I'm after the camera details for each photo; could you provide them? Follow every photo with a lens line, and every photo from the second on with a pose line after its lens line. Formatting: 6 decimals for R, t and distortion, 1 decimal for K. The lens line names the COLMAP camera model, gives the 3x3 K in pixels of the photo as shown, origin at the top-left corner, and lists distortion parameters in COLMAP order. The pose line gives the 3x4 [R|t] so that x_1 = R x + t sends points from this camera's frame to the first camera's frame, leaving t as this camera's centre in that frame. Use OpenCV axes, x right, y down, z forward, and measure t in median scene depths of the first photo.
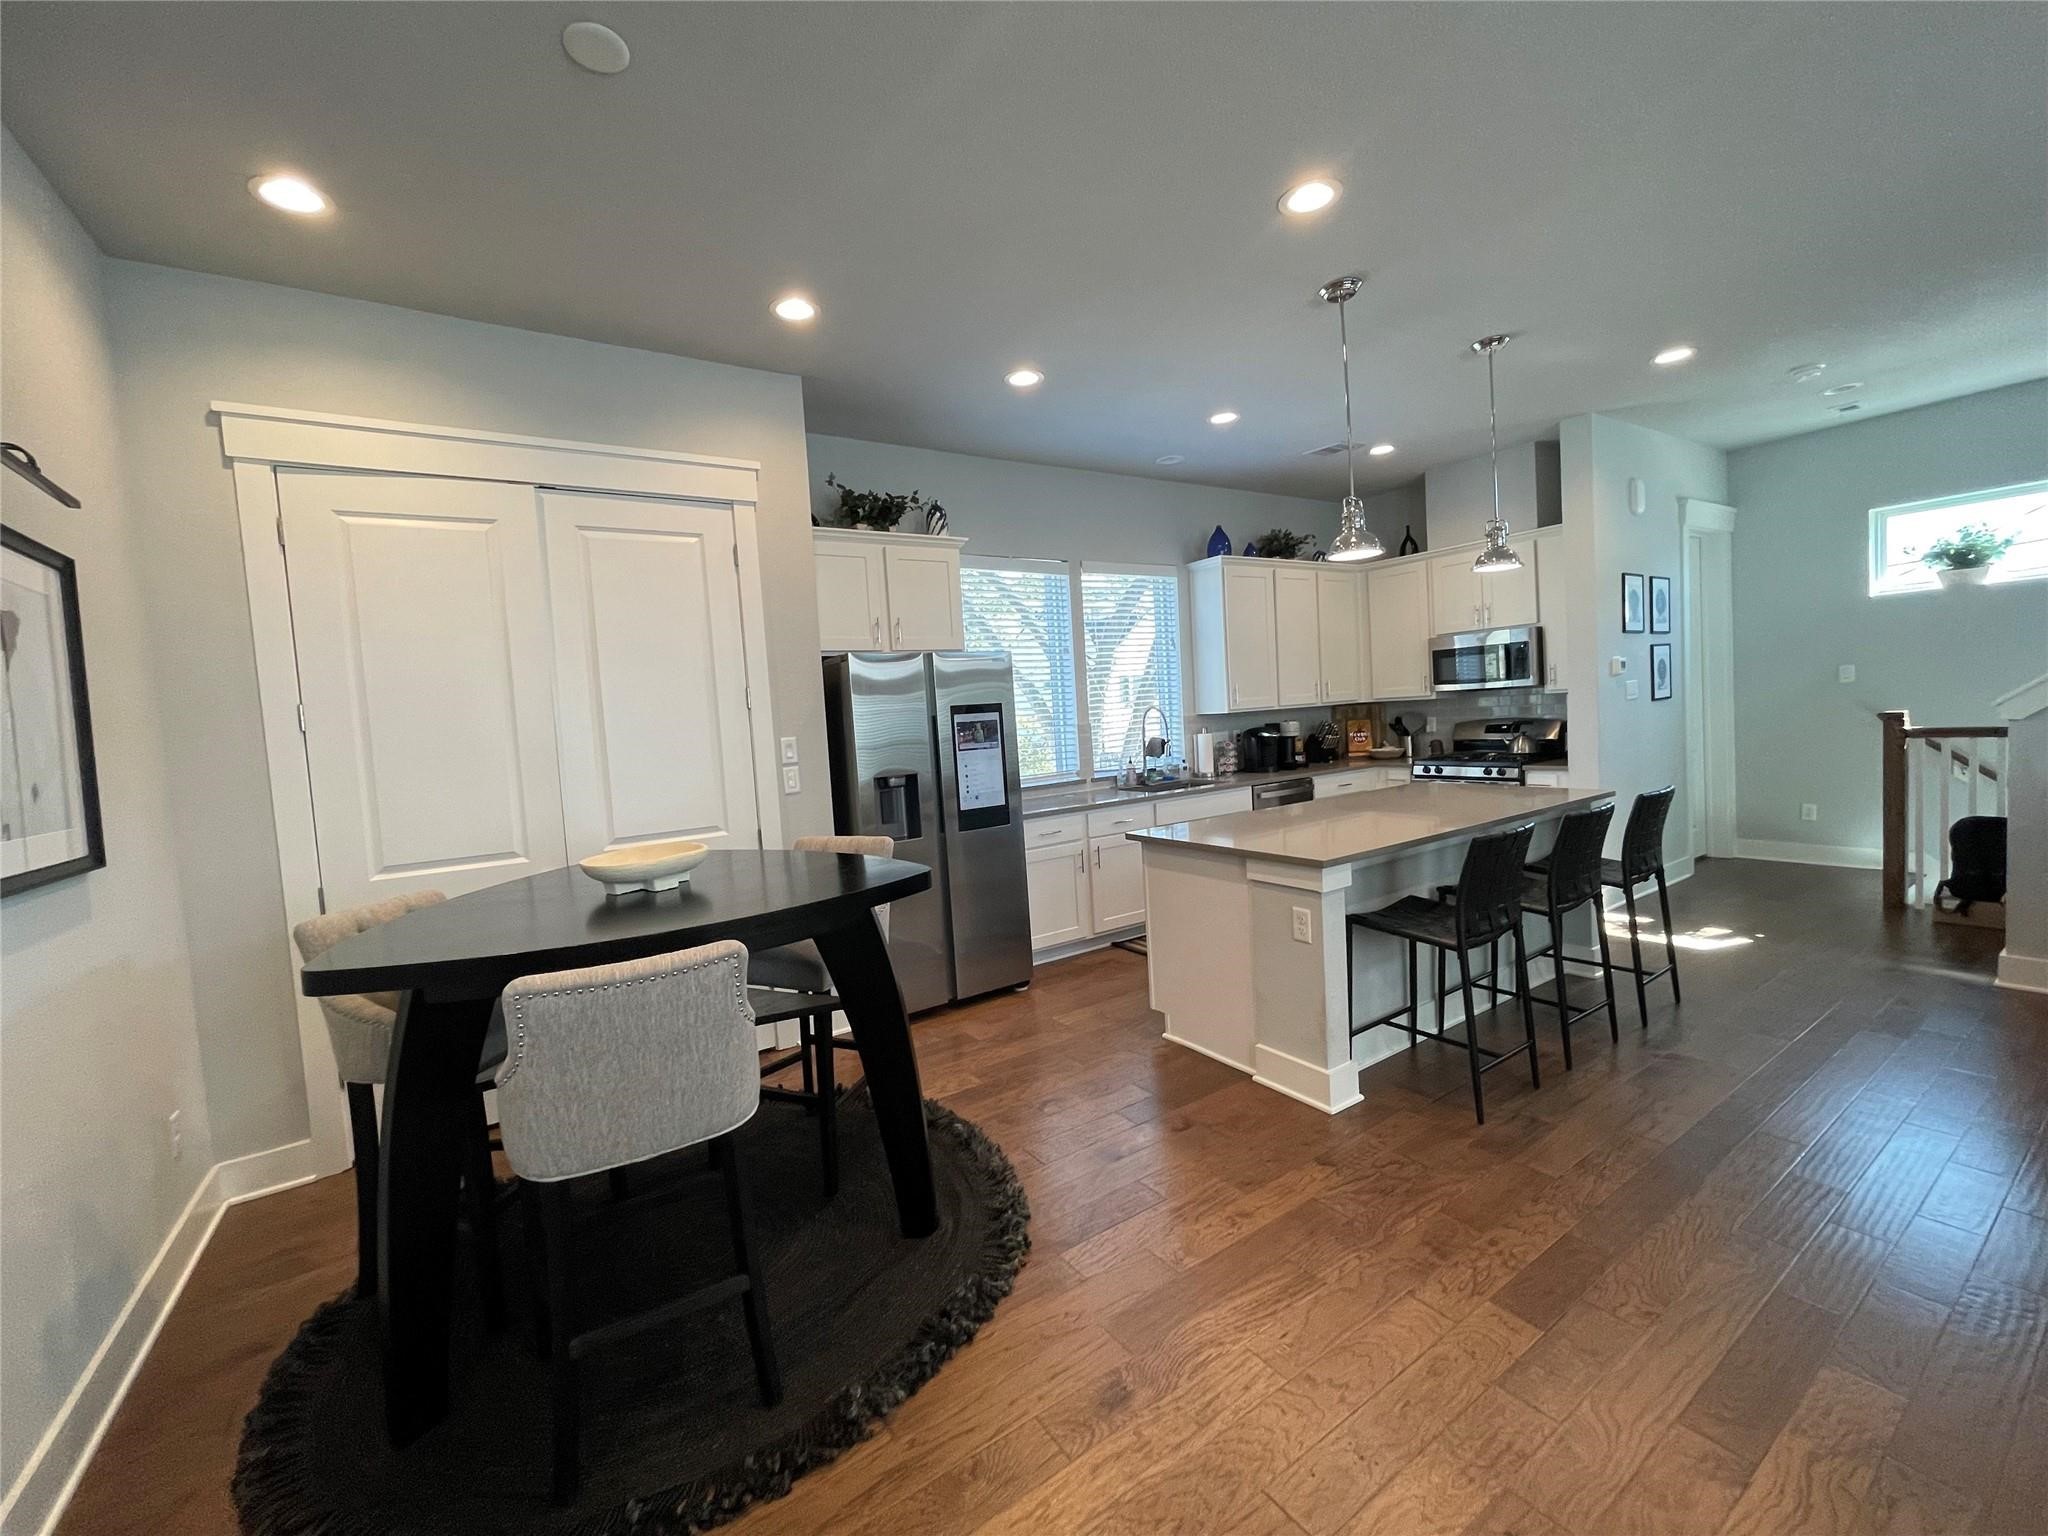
lens RADIAL K [[822.2, 0, 1003.7], [0, 822.2, 755.0], [0, 0, 1]] dist [-0.009902, -0.000929]
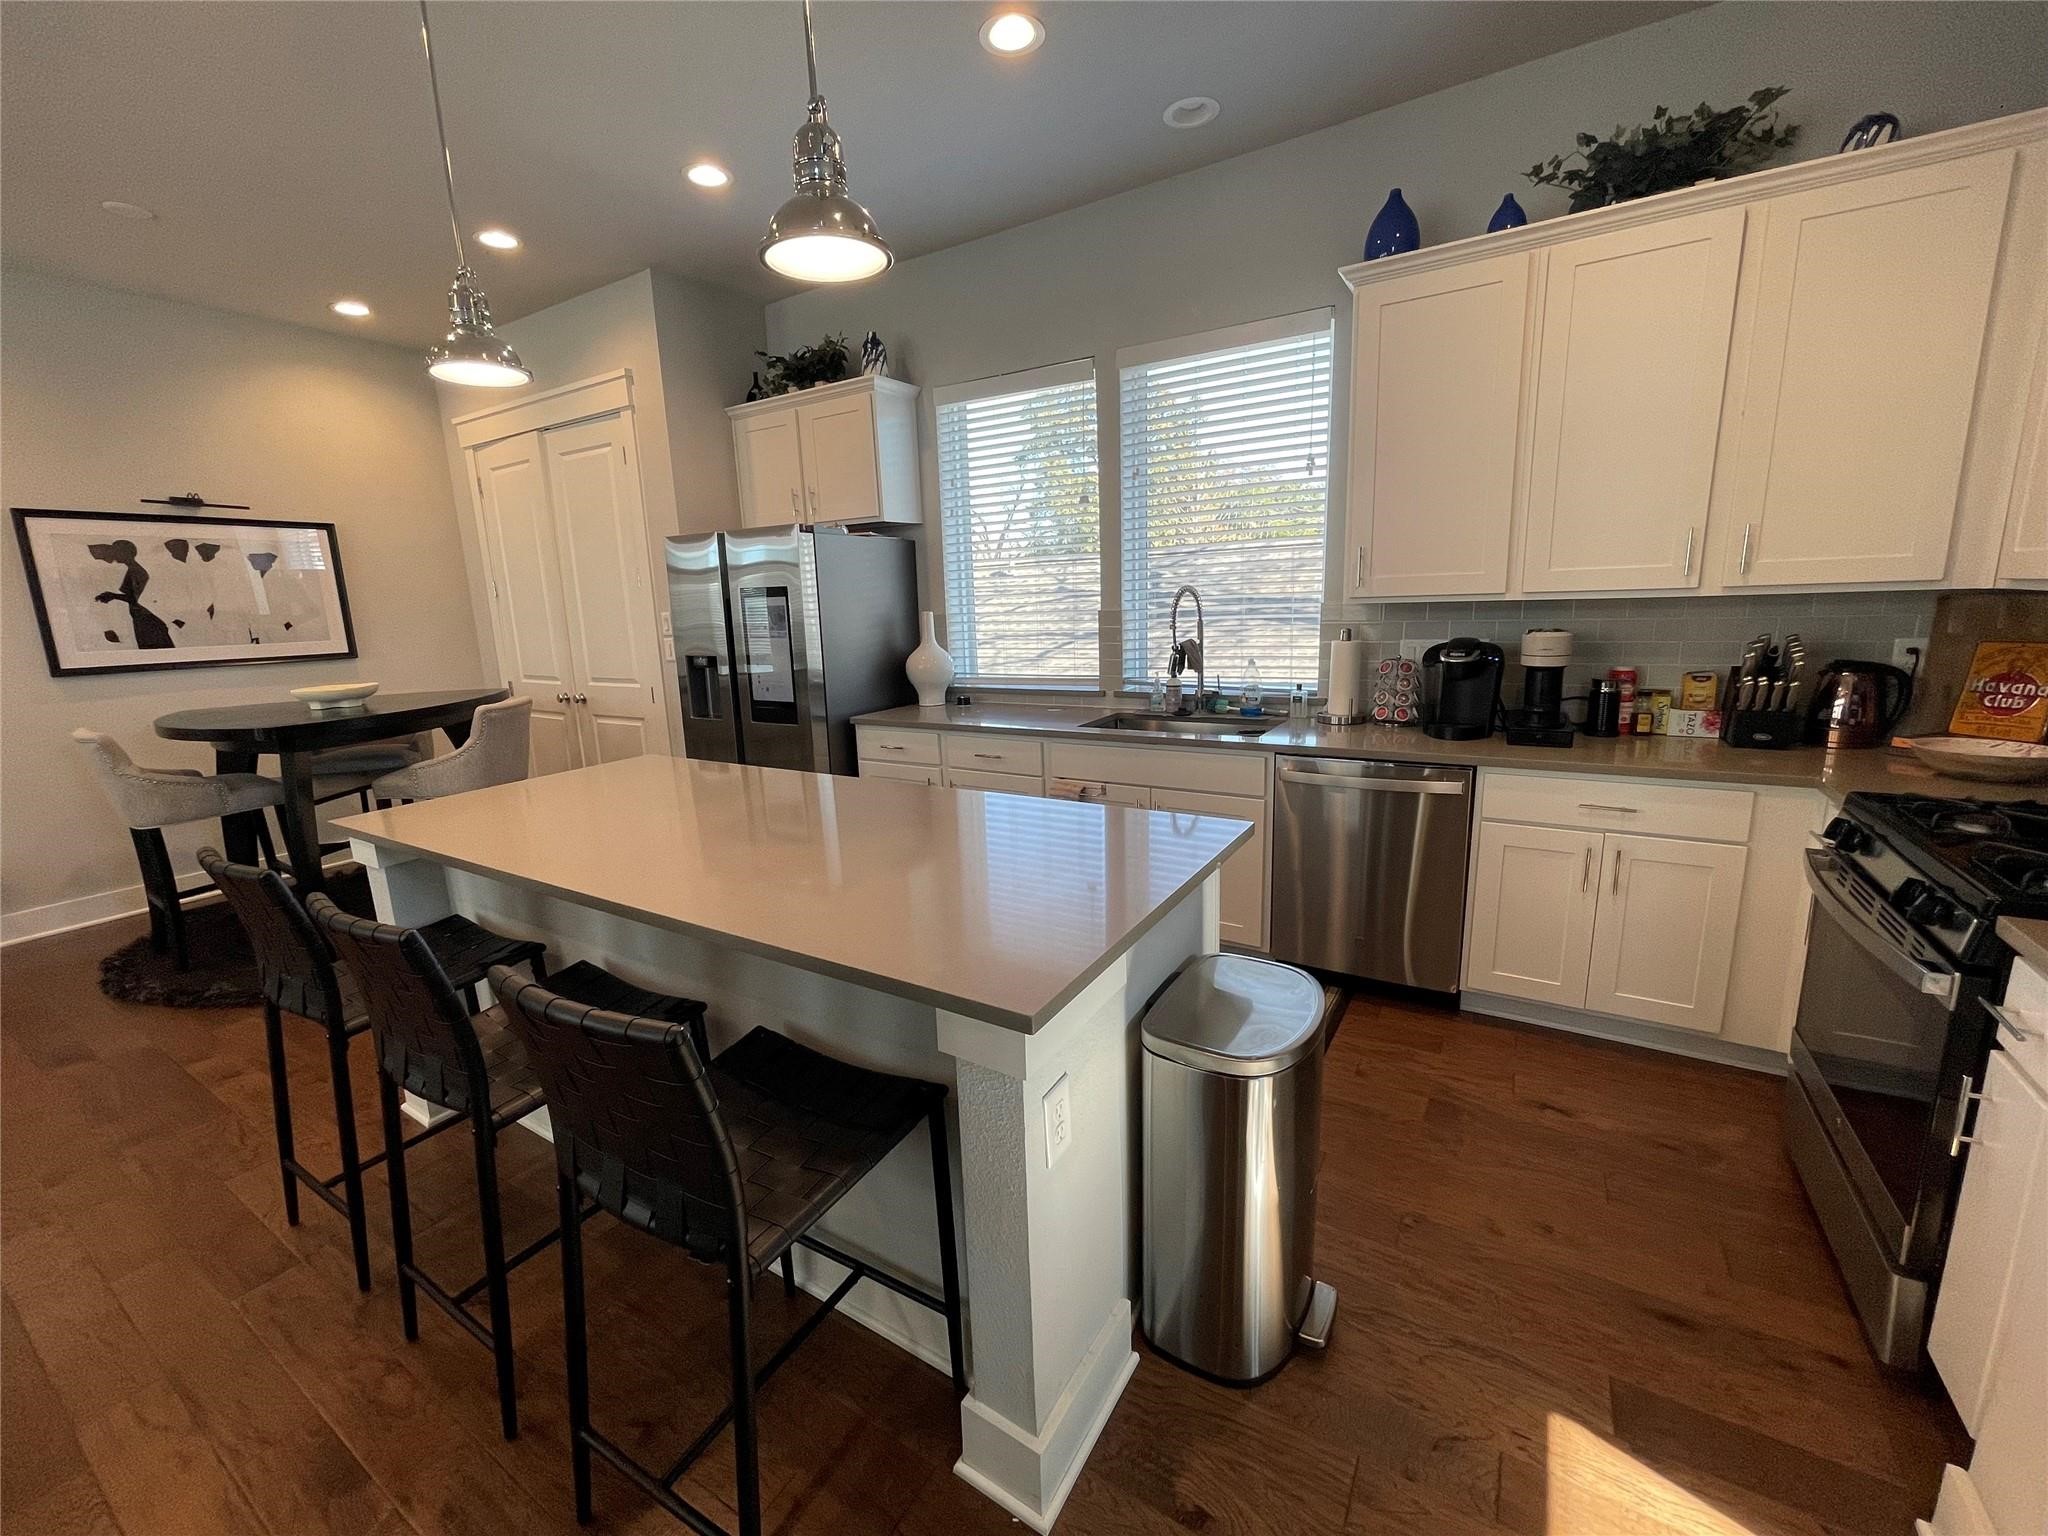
lens RADIAL K [[822.2, 0, 1009.6], [0, 822.2, 758.1], [0, 0, 1]] dist [-0.009902, -0.000929]
pose [[0.427813, 0.225013, -0.875412, 0.778943], [-0.033655, 0.971812, 0.233344, -0.084348], [0.903241, -0.070365, 0.423326, 0.719420]]
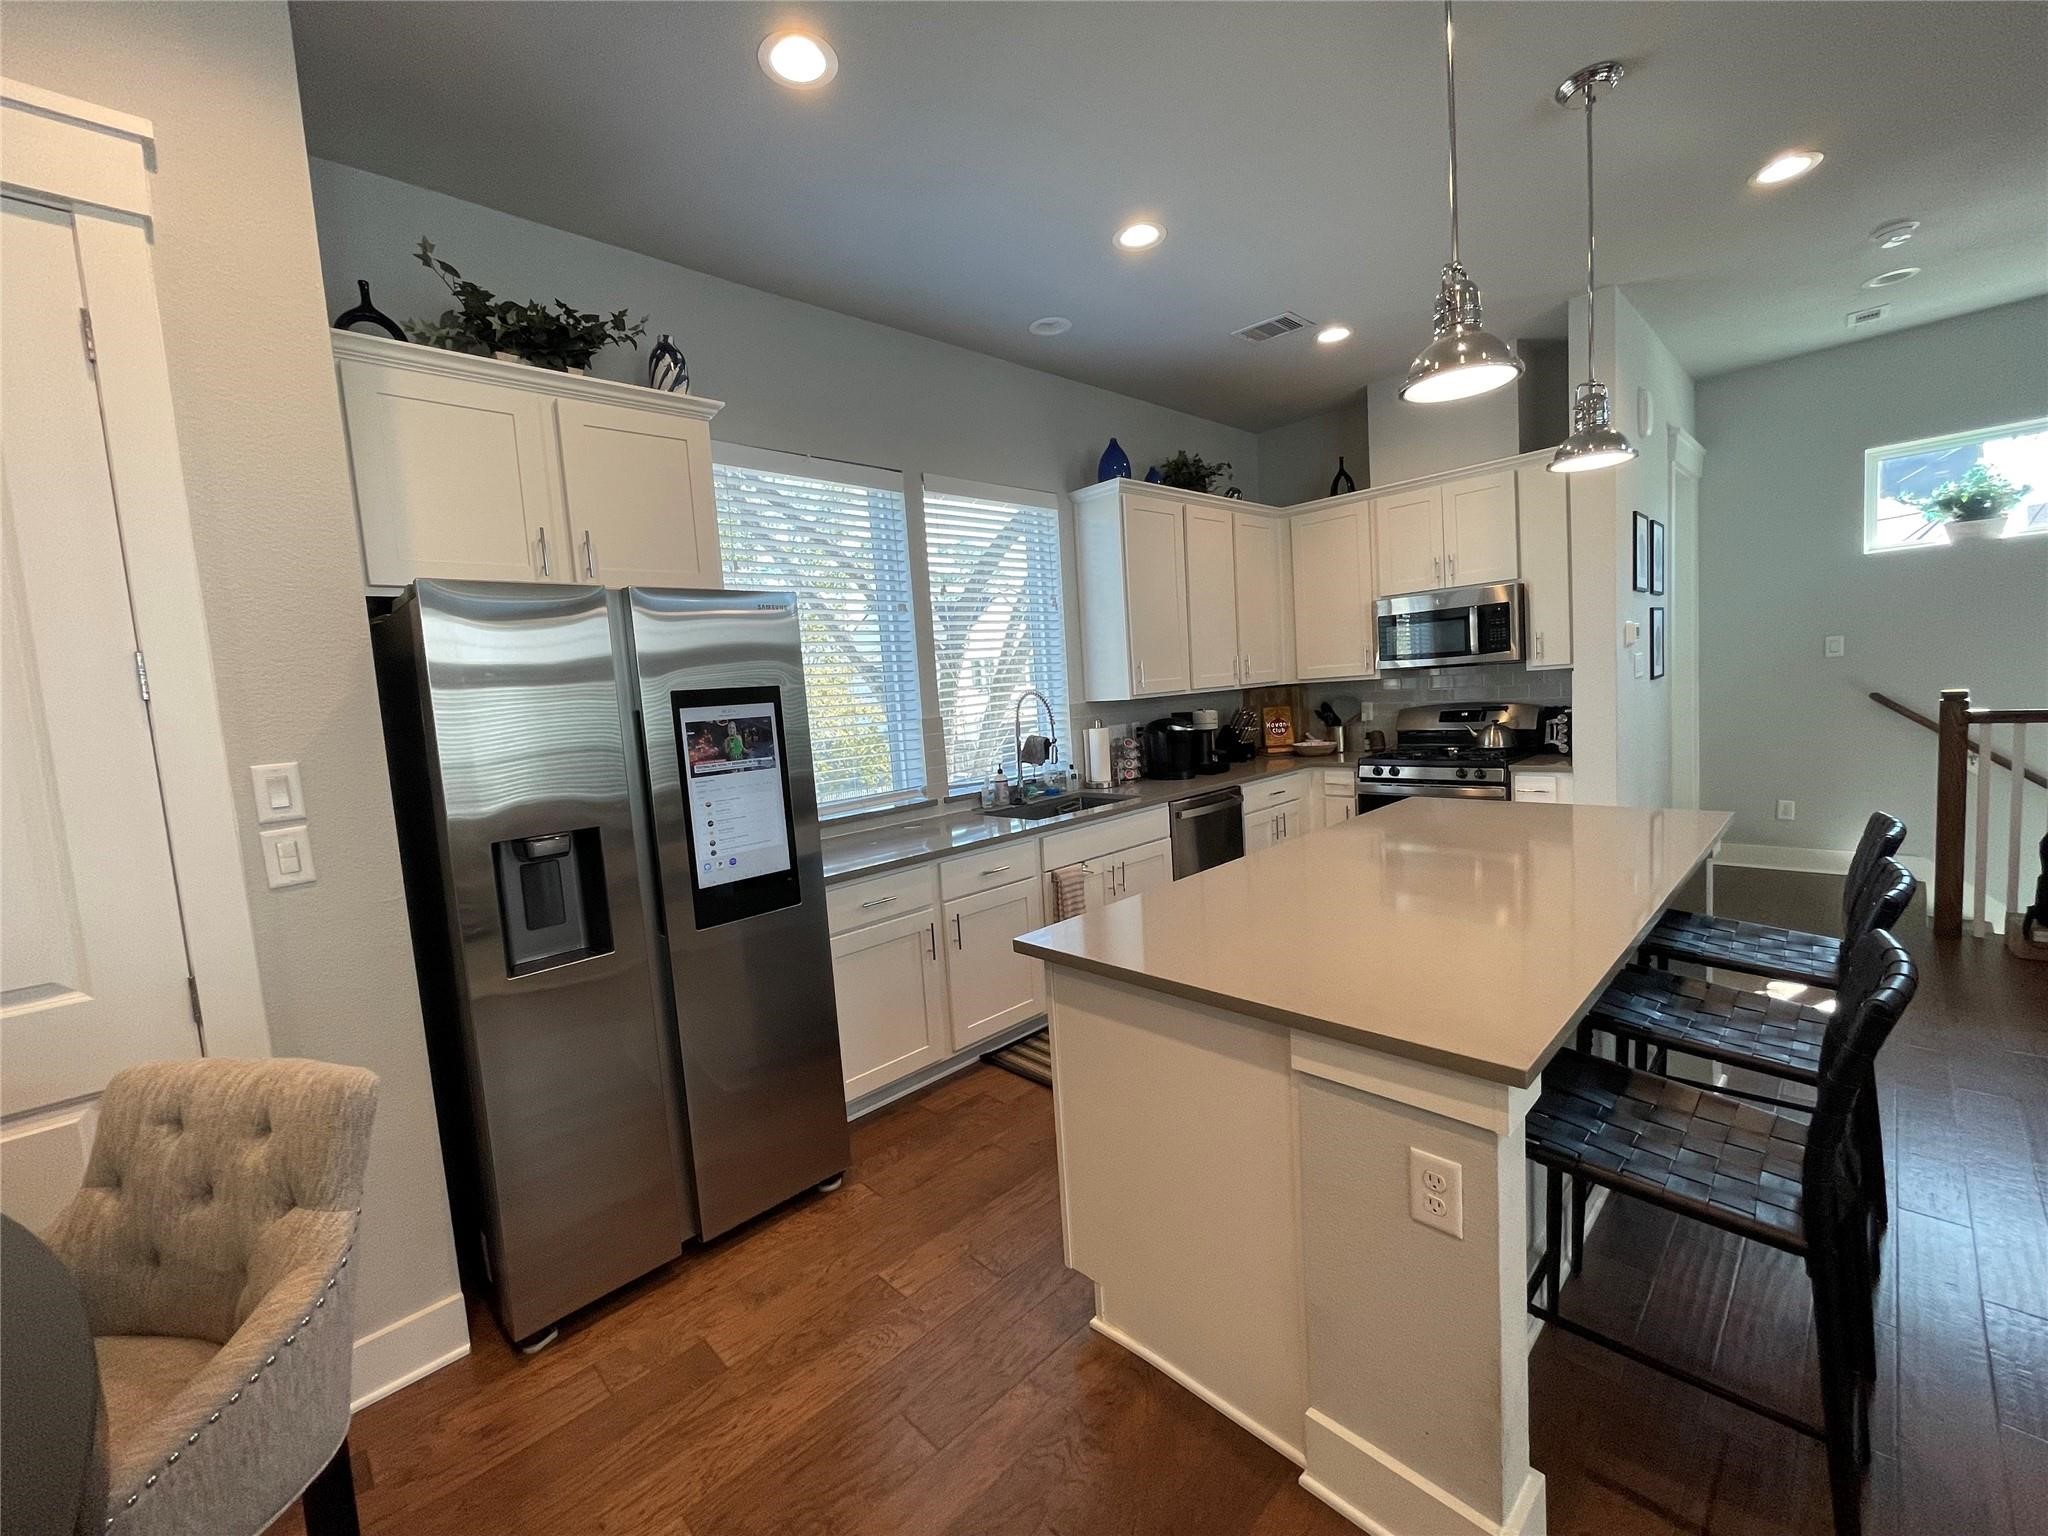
lens RADIAL K [[822.2, 0, 1008.9], [0, 822.2, 774.6], [0, 0, 1]] dist [-0.009902, -0.000929]
pose [[0.982803, -0.025542, 0.182882, 0.040692], [0.018238, 0.998972, 0.041511, -0.020416], [-0.183754, -0.037462, 0.982258, 0.368724]]
